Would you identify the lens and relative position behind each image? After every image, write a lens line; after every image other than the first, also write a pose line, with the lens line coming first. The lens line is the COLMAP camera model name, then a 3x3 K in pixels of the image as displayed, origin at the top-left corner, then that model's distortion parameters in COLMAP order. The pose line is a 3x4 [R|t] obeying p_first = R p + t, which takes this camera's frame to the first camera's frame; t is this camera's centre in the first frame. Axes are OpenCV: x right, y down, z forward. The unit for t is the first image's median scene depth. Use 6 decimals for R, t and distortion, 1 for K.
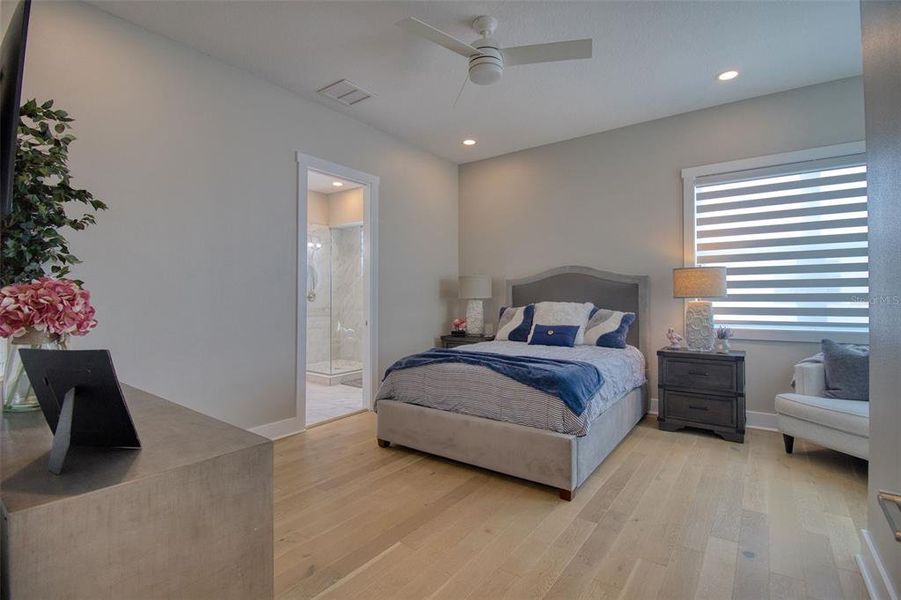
lens RADIAL K [[415.3, 0, 462.3], [0, 415.3, 293.3], [0, 0, 1]] dist [0.000274, -0.012736]
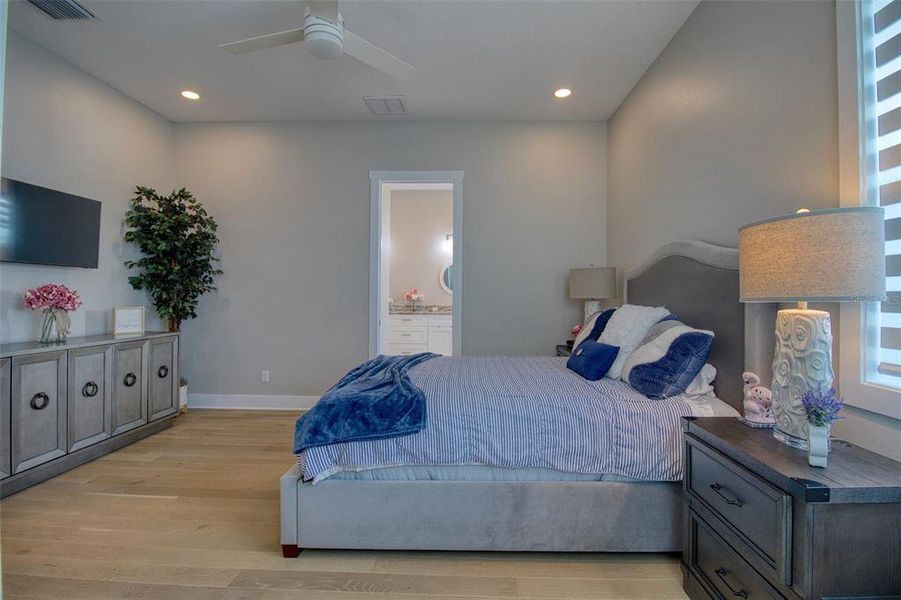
lens RADIAL K [[415.3, 0, 462.3], [0, 415.3, 293.3], [0, 0, 1]] dist [0.000274, -0.012736]
pose [[0.563680, 0.000408, -0.825993, 0.660105], [-0.000456, 1.000000, 0.000183, 0.004140], [0.825993, 0.000273, 0.563680, 0.509412]]
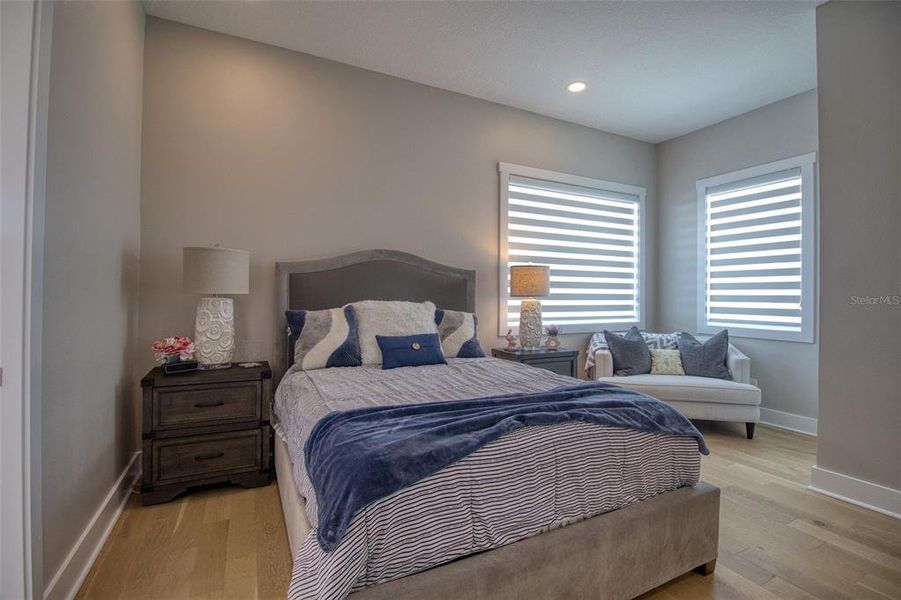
lens RADIAL K [[415.3, 0, 462.3], [0, 415.3, 293.3], [0, 0, 1]] dist [0.000274, -0.012736]
pose [[0.459601, 0.010678, 0.888061, -0.364675], [-0.019168, 0.999814, -0.002102, 0.008191], [-0.887919, -0.016057, 0.459720, 0.642082]]
